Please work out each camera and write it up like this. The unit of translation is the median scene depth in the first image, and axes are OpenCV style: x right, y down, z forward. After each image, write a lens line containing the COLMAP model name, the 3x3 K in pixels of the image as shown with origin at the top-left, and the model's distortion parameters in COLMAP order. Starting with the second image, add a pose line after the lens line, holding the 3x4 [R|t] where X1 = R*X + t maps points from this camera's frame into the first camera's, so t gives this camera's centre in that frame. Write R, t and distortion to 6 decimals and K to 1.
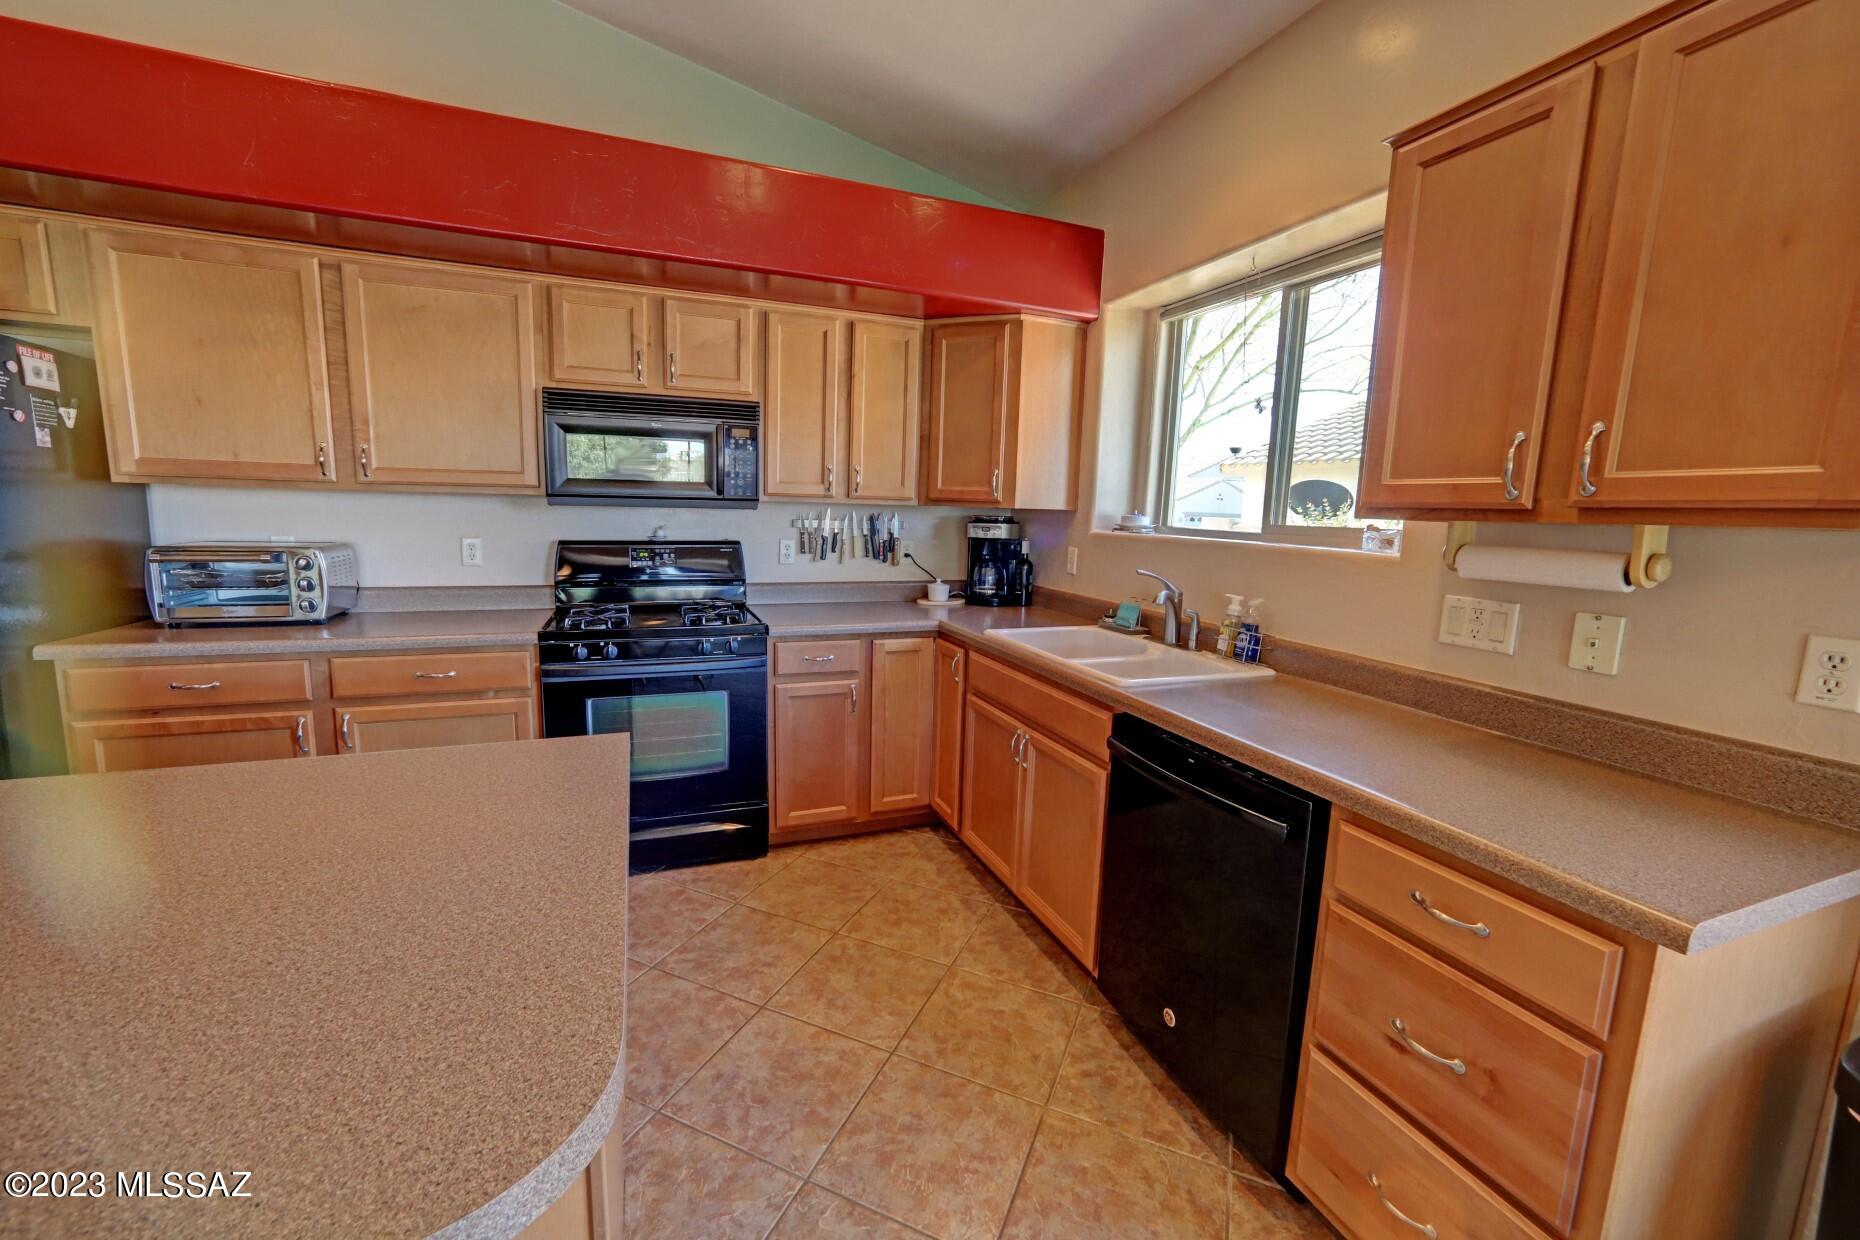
lens RADIAL K [[739.6, 0, 924.2], [0, 739.6, 612.1], [0, 0, 1]] dist [-0.035075, 0.013727]
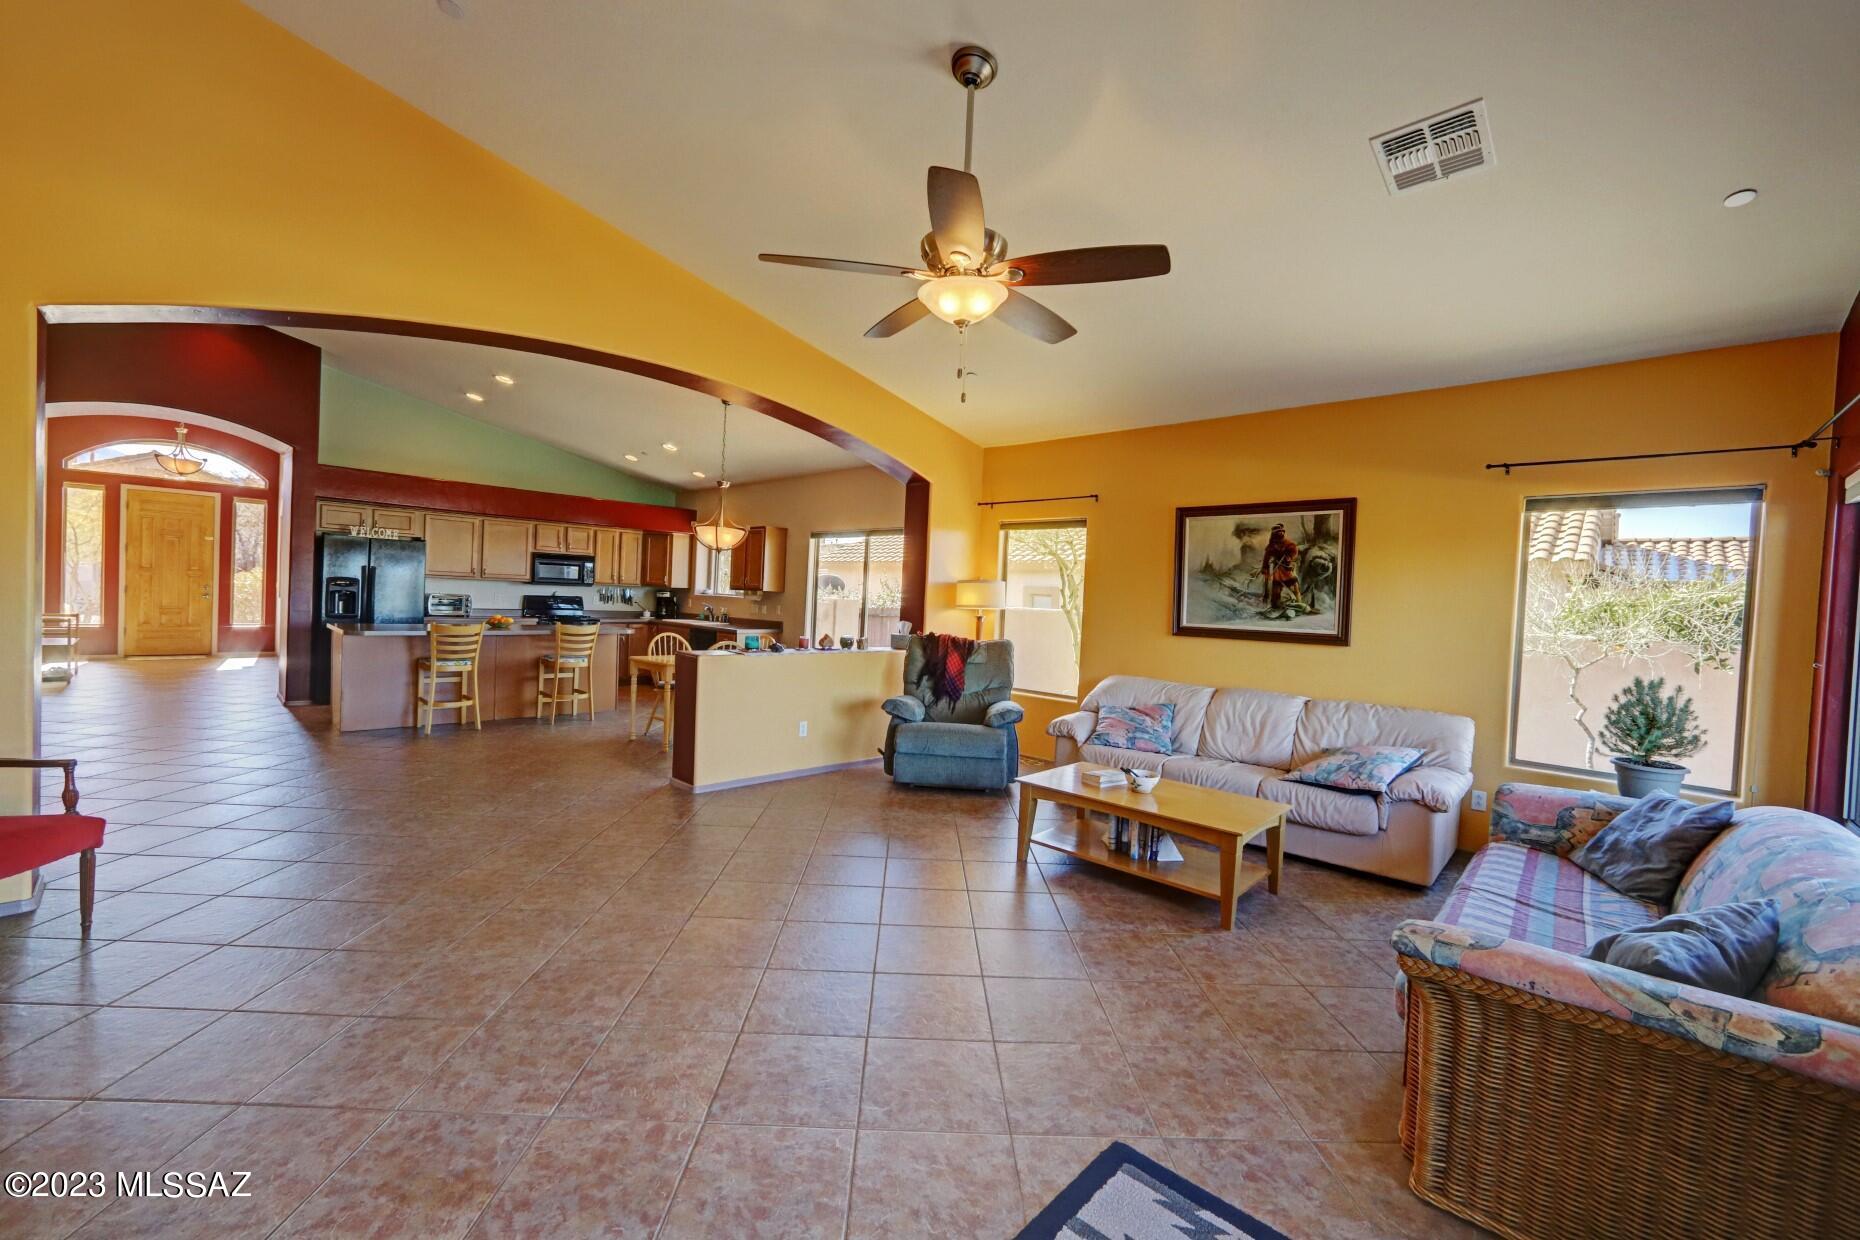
lens RADIAL K [[739.6, 0, 924.2], [0, 739.6, 612.1], [0, 0, 1]] dist [-0.035075, 0.013727]
pose [[0.909809, 0.002351, 0.415021, -0.251478], [0.042066, 0.994312, -0.097851, 0.389795], [-0.412890, 0.106484, 0.904535, -2.806883]]
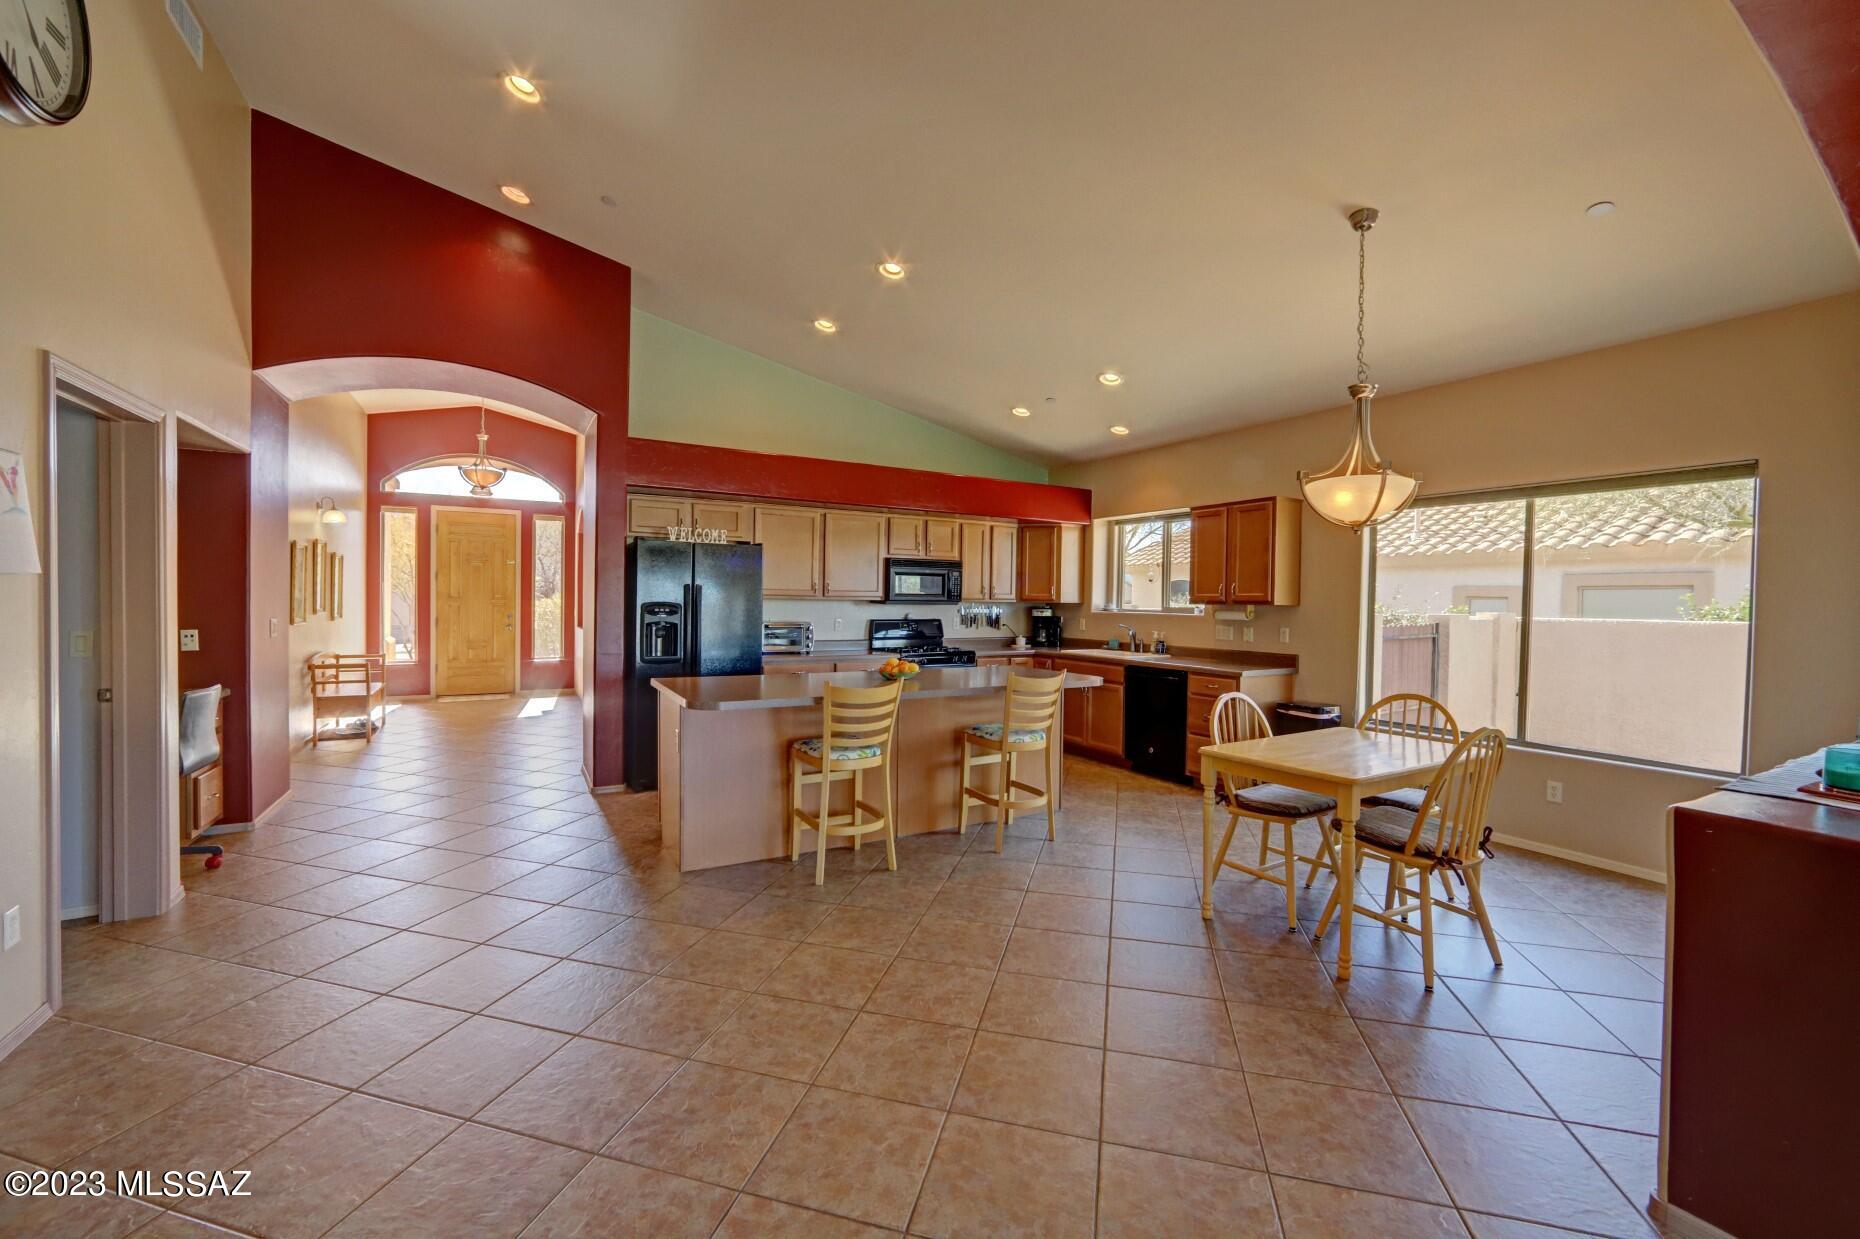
lens RADIAL K [[739.6, 0, 924.2], [0, 739.6, 611.6], [0, 0, 1]] dist [-0.035075, 0.013727]
pose [[0.988913, -0.017178, 0.147498, -0.720638], [0.035425, 0.991898, -0.121994, 0.176553], [-0.144208, 0.125867, 0.981510, -1.377456]]
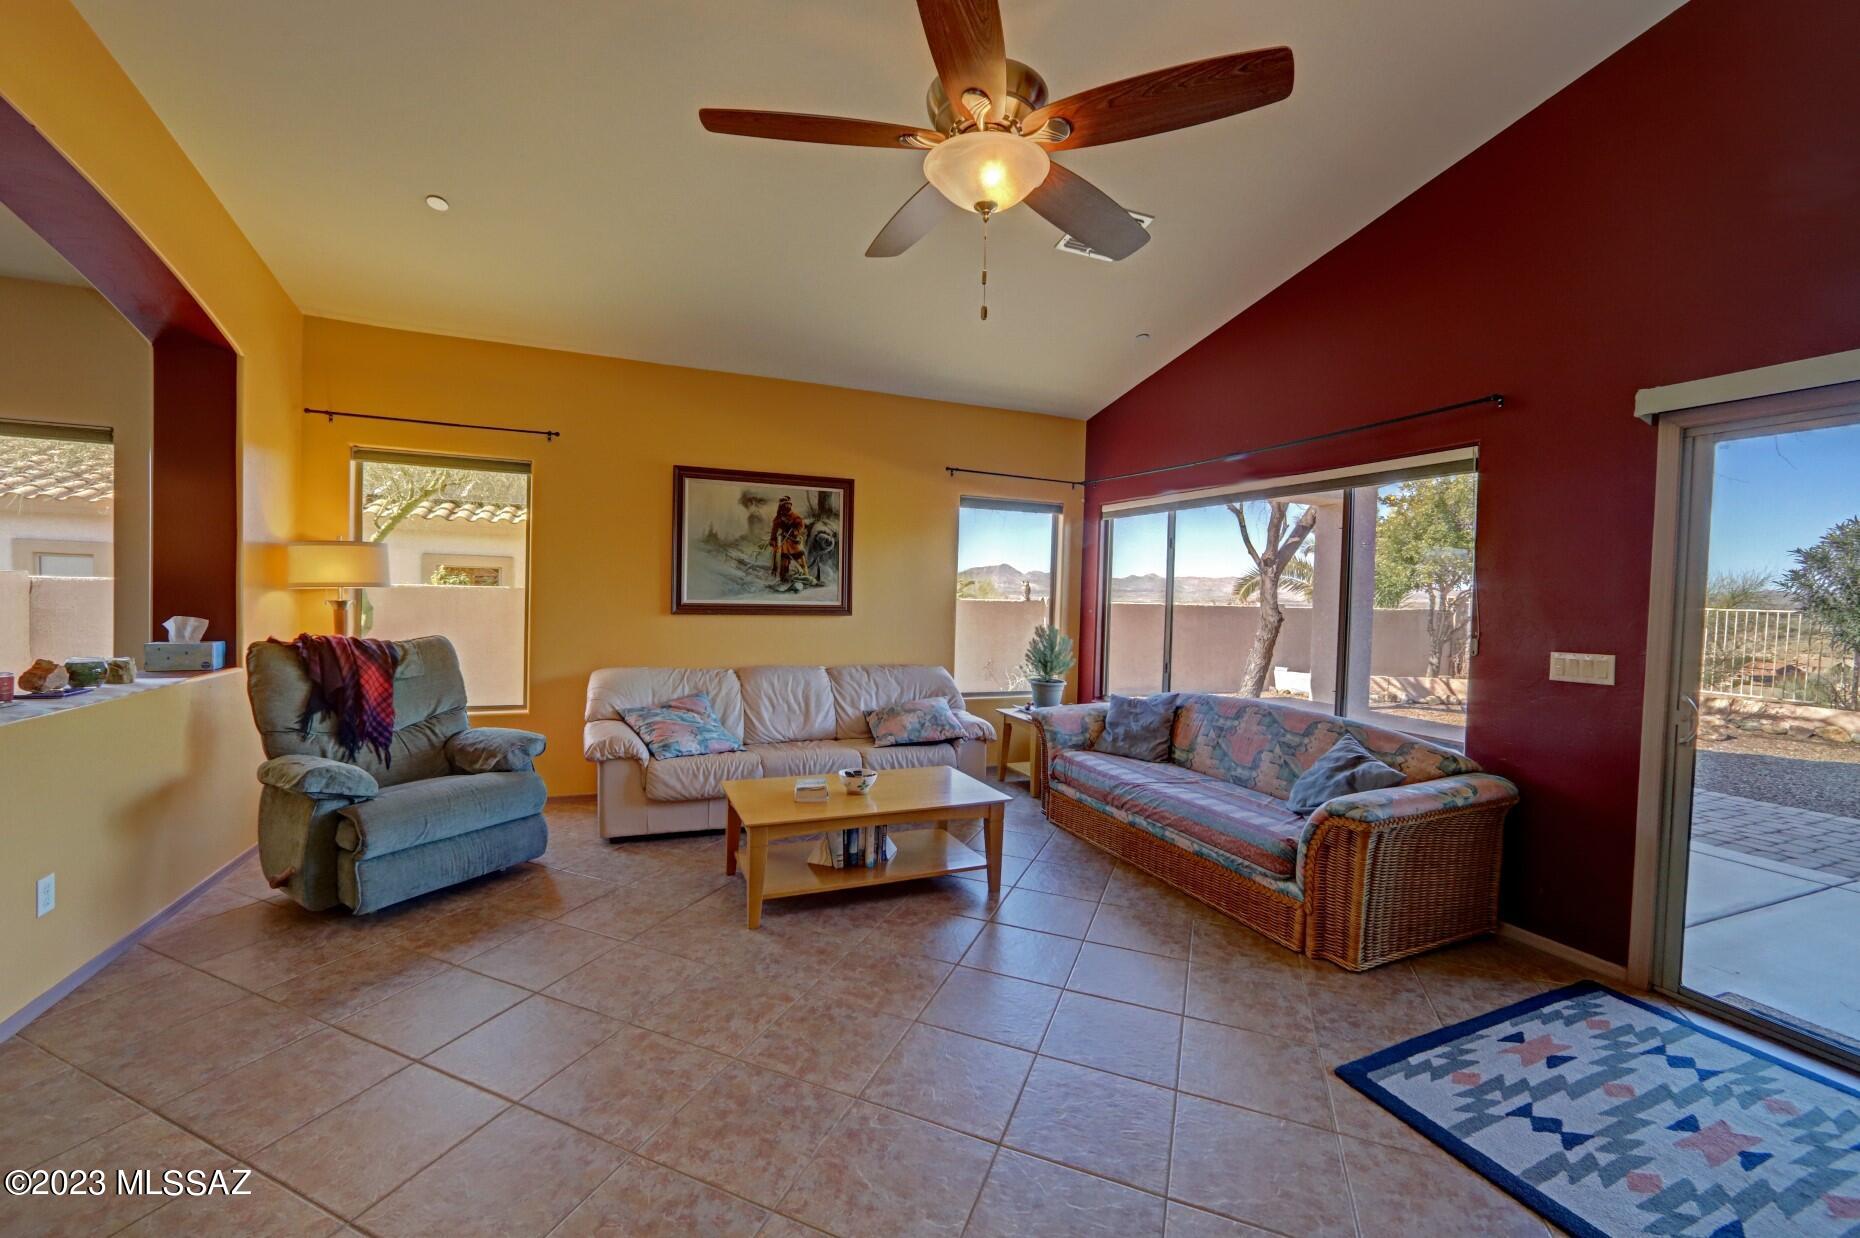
lens RADIAL K [[739.6, 0, 924.2], [0, 739.6, 611.1], [0, 0, 1]] dist [-0.035075, 0.013727]
pose [[-0.028092, -0.052912, 0.998204, -0.527841], [0.115014, 0.991795, 0.055809, 0.251942], [-0.992967, 0.116375, -0.021776, -1.830411]]
